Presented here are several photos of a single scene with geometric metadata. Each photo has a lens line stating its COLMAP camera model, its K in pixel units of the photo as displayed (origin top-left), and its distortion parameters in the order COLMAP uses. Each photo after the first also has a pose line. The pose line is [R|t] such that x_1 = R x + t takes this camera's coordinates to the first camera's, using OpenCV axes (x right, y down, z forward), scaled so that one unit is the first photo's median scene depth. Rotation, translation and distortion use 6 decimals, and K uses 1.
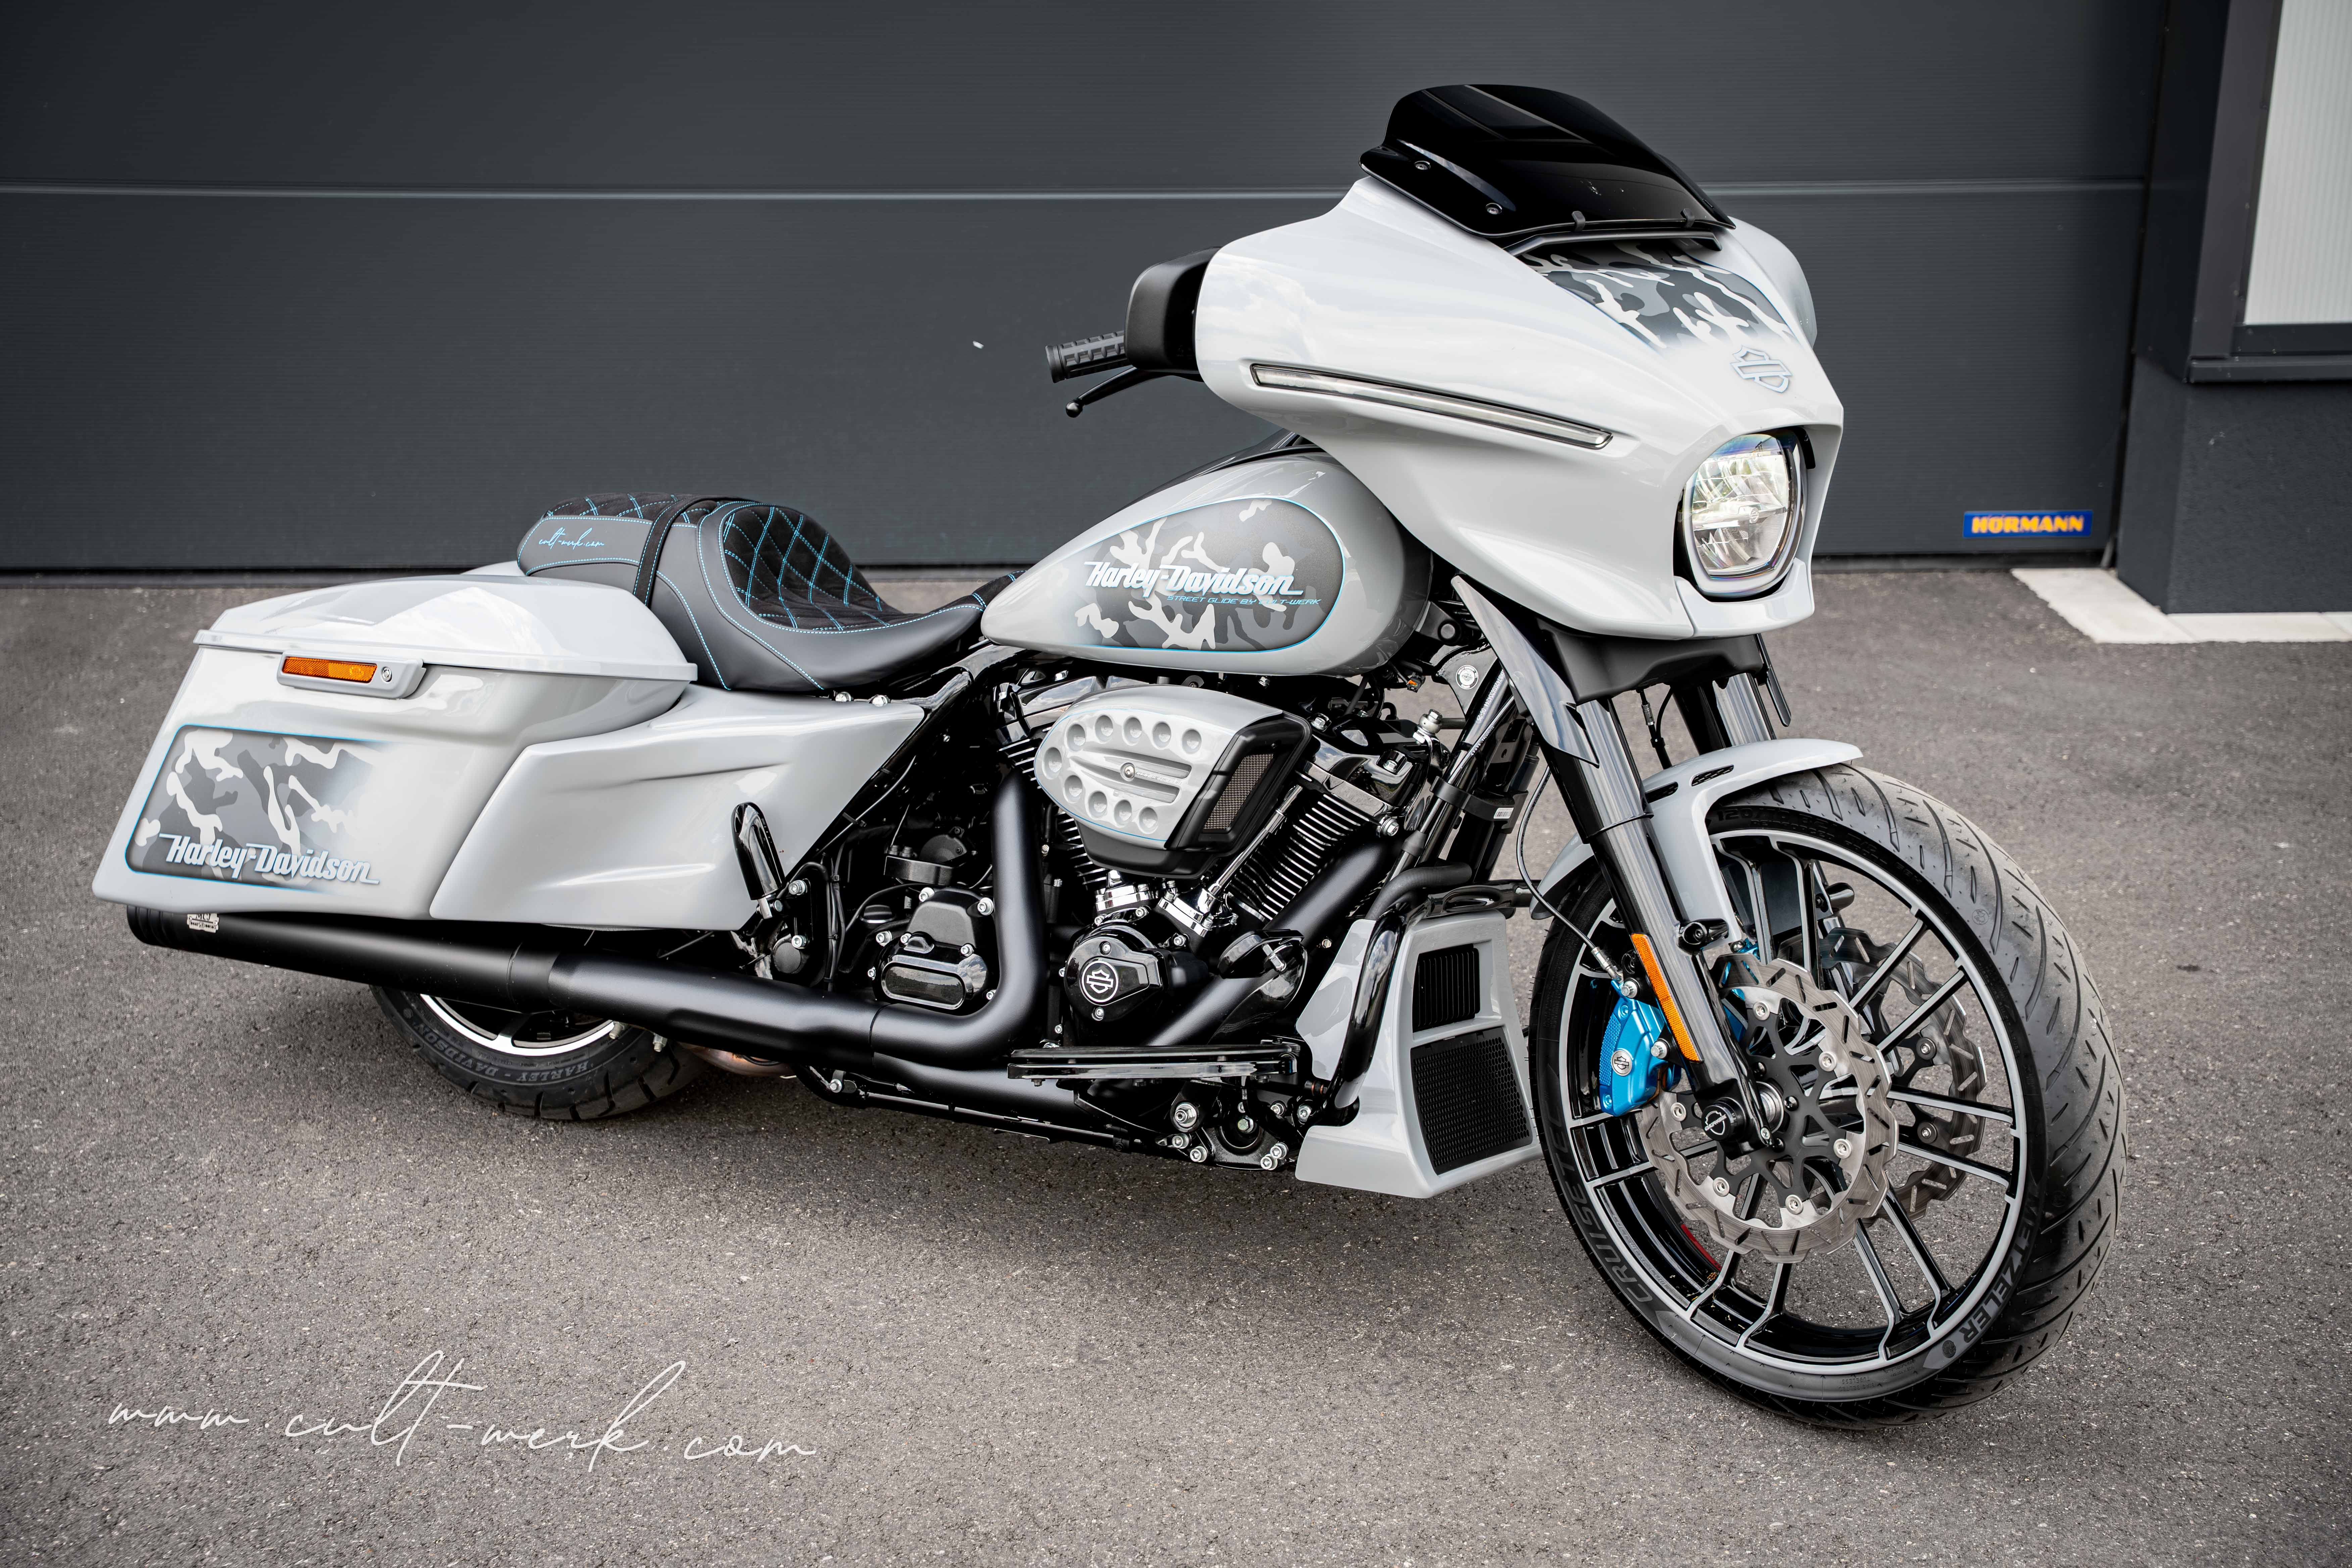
lens RADIAL K [[3336.1, 0, 1176.0], [0, 3336.1, 784.0], [0, 0, 1]] dist [0.118776, 0.056268]
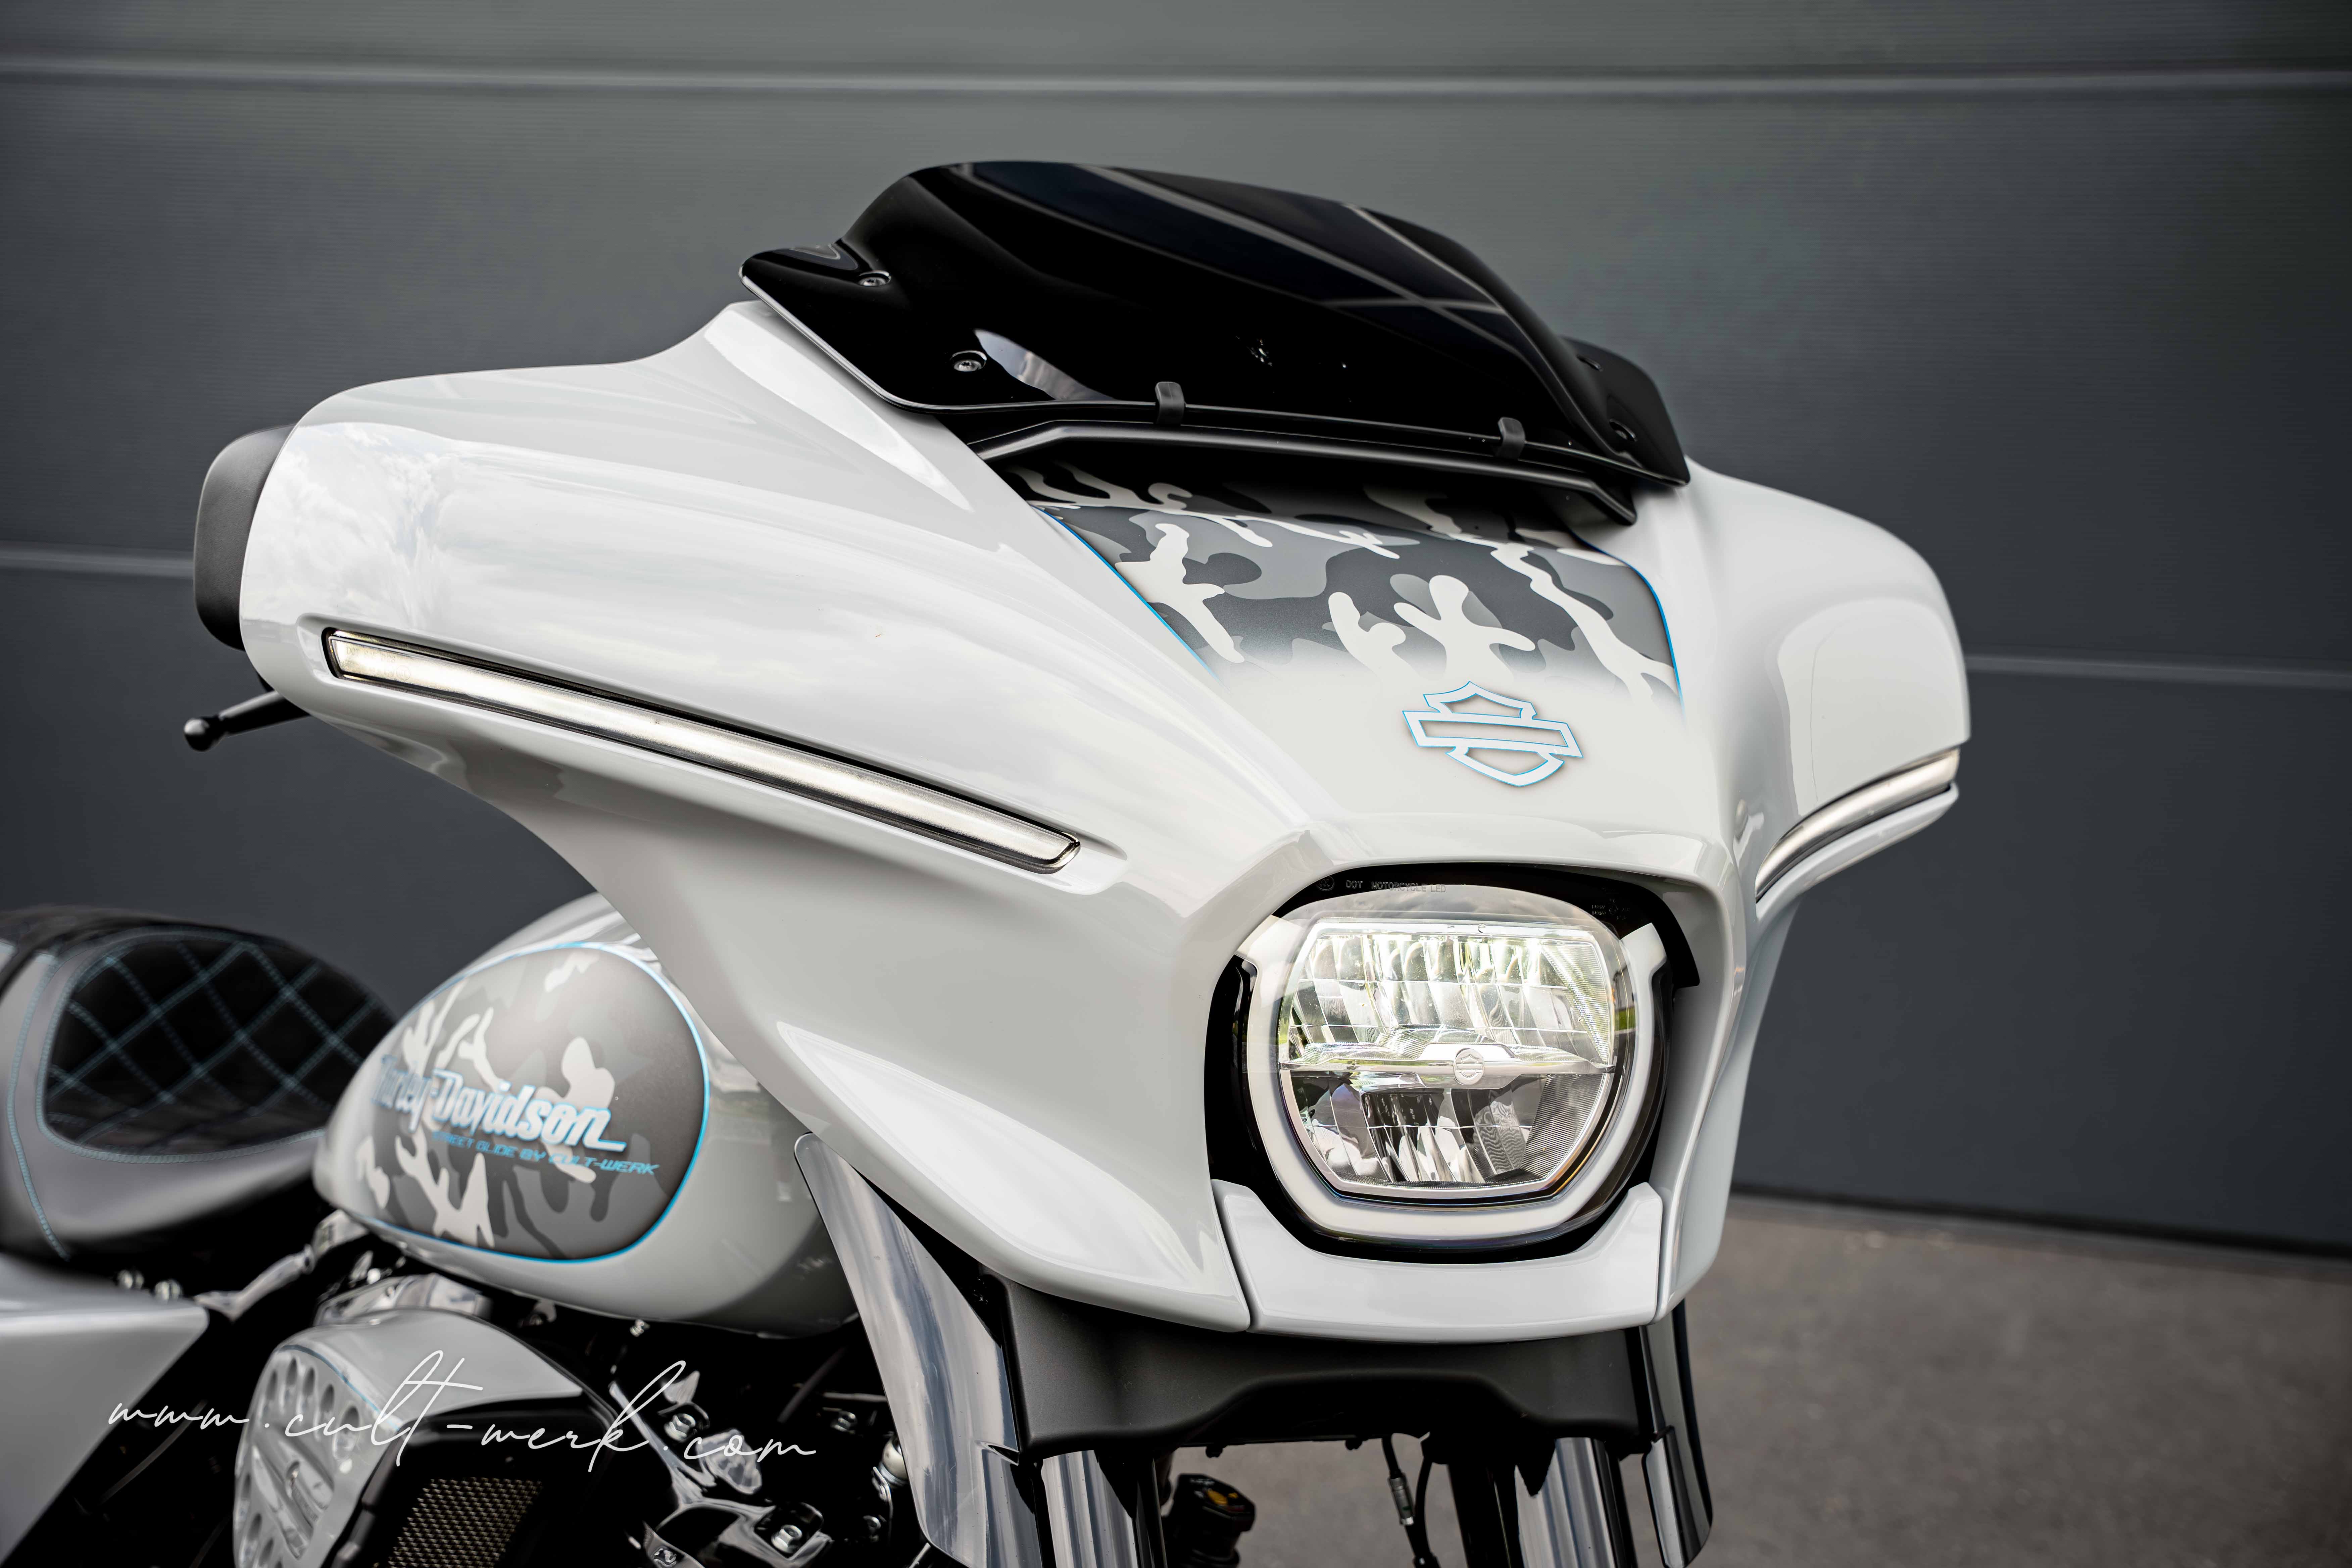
lens RADIAL K [[3534.7, 0, 1176.0], [0, 3534.7, 784.0], [0, 0, 1]] dist [0.139117, 0.069817]
pose [[0.935333, 0.065213, -0.347705, 0.282521], [-0.125908, 0.979871, -0.154918, -0.038621], [0.330603, 0.188678, 0.924717, 0.533256]]
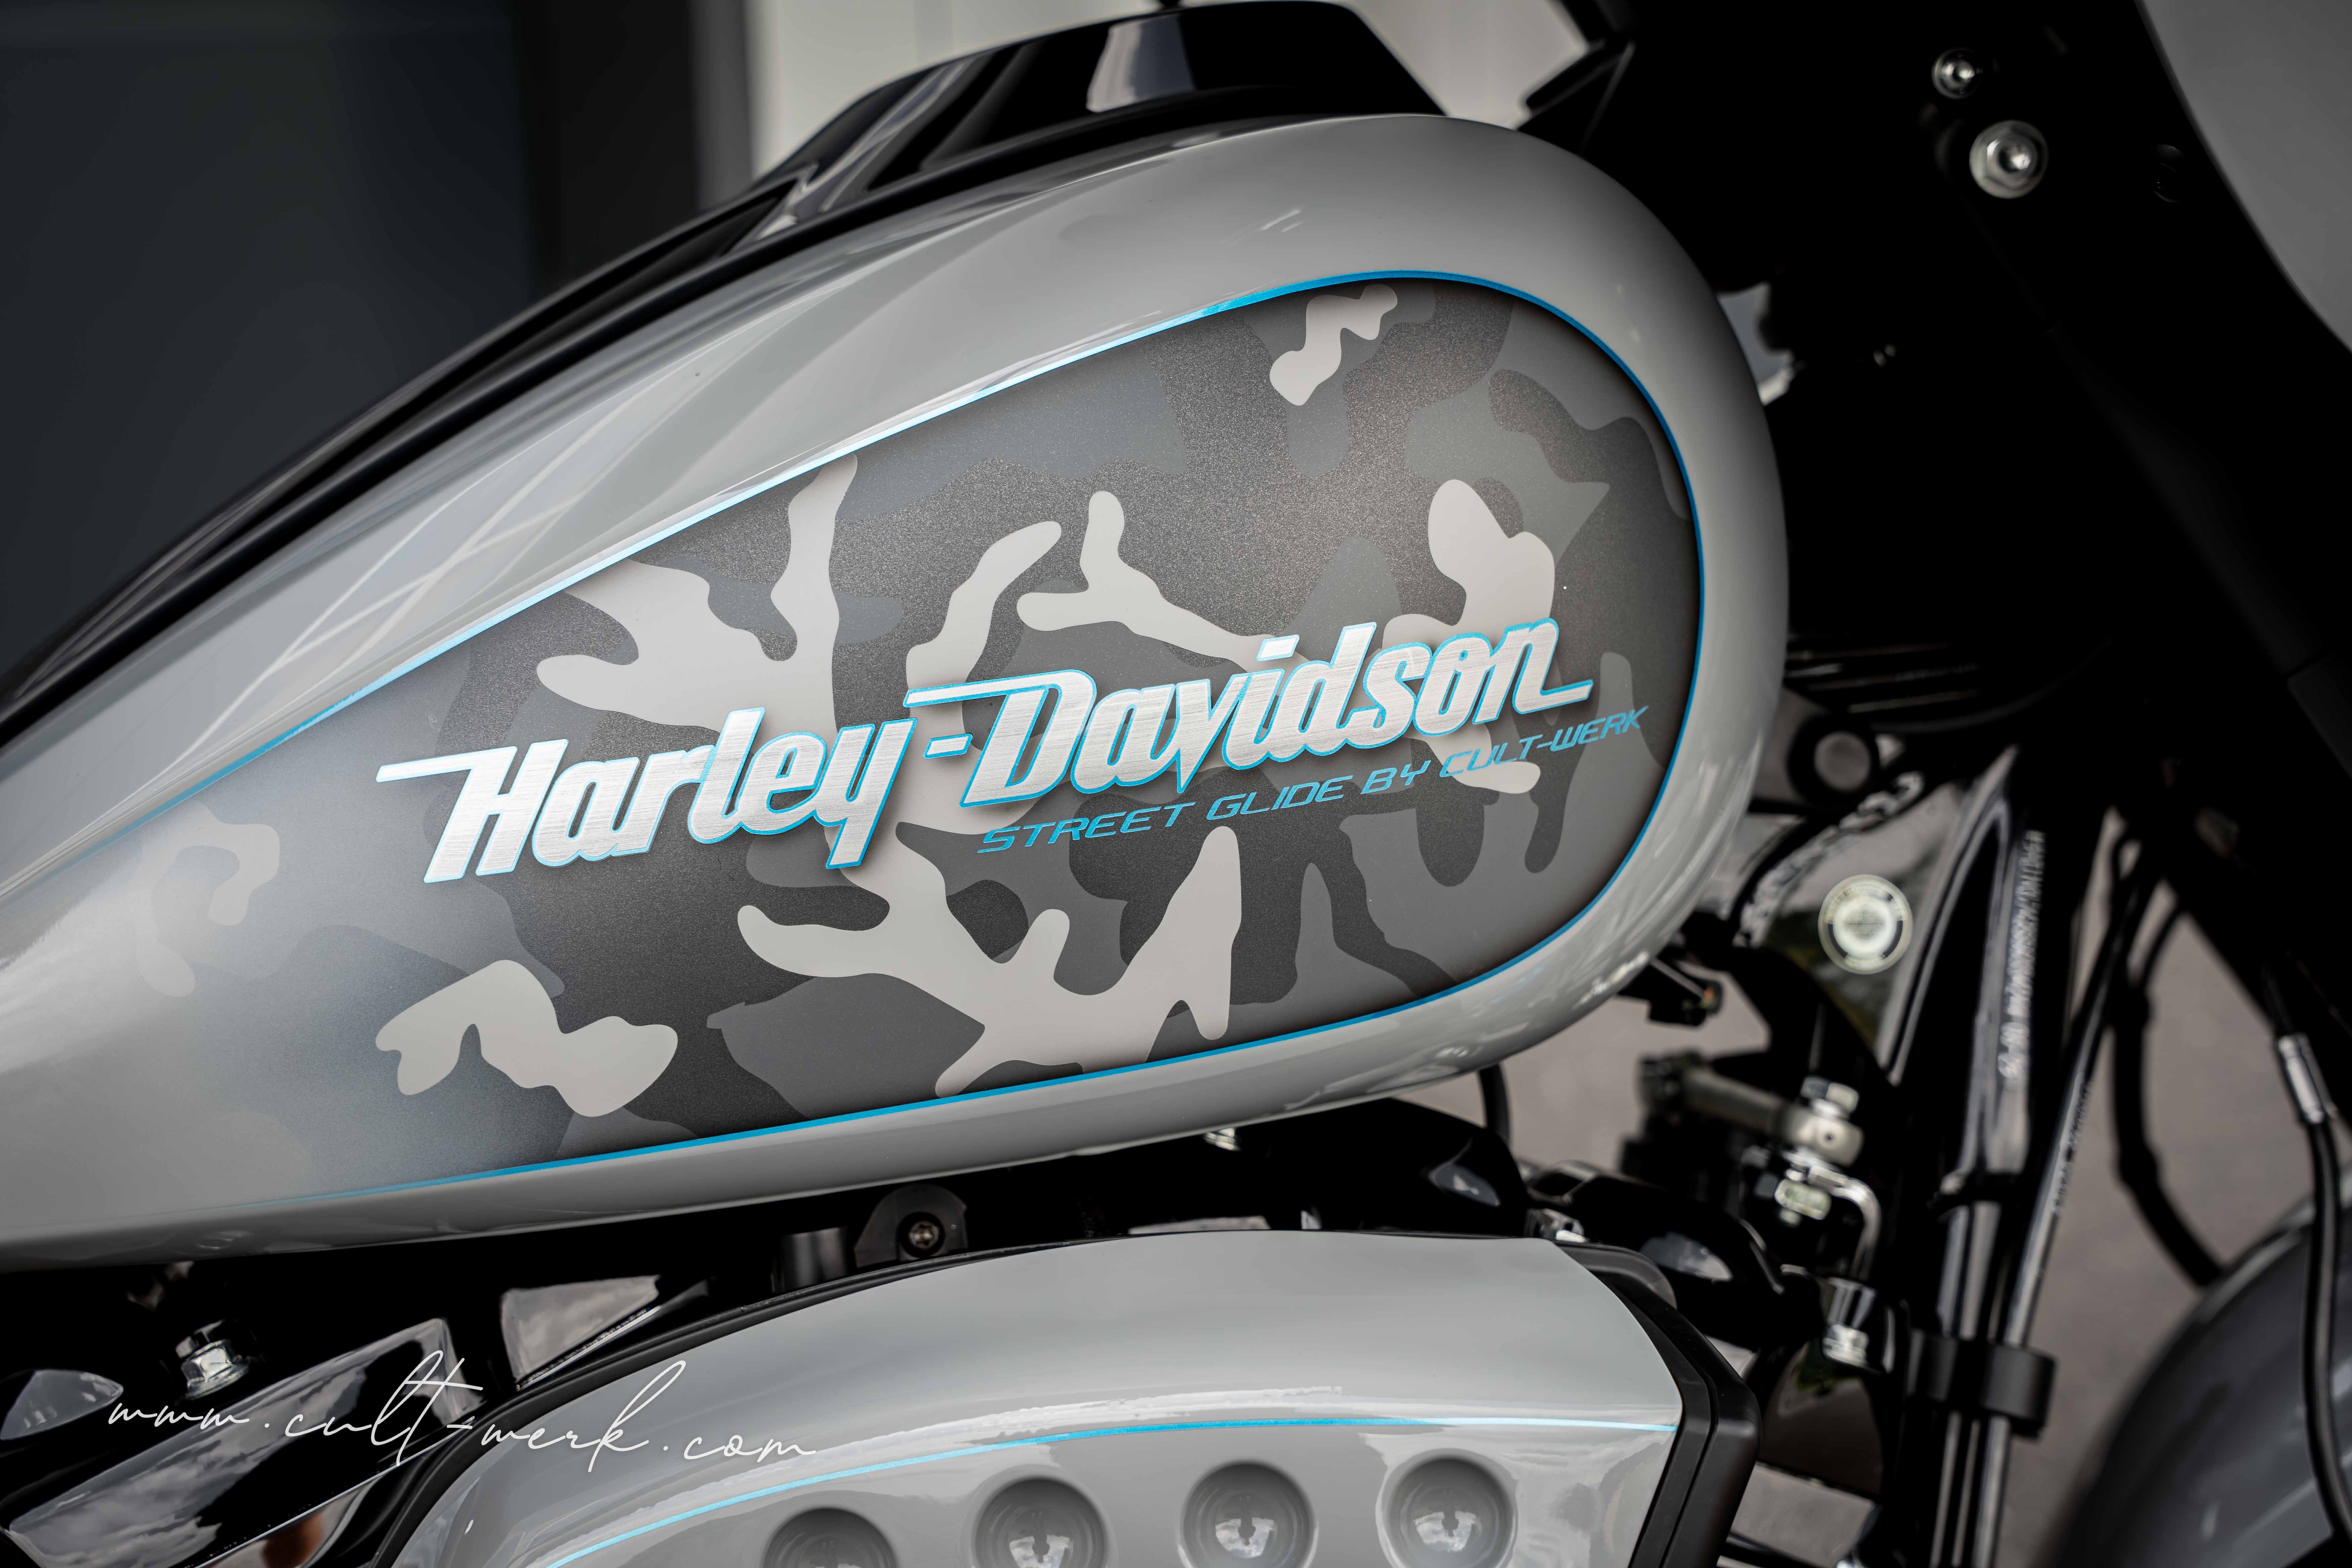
lens RADIAL K [[3530.4, 0, 1176.0], [0, 3530.4, 784.0], [0, 0, 1]] dist [0.098080, 0.032240]
pose [[0.747897, -0.185804, 0.637281, -0.128307], [0.216756, 0.975761, 0.030111, -0.063021], [-0.627429, 0.115615, 0.770043, 0.826423]]
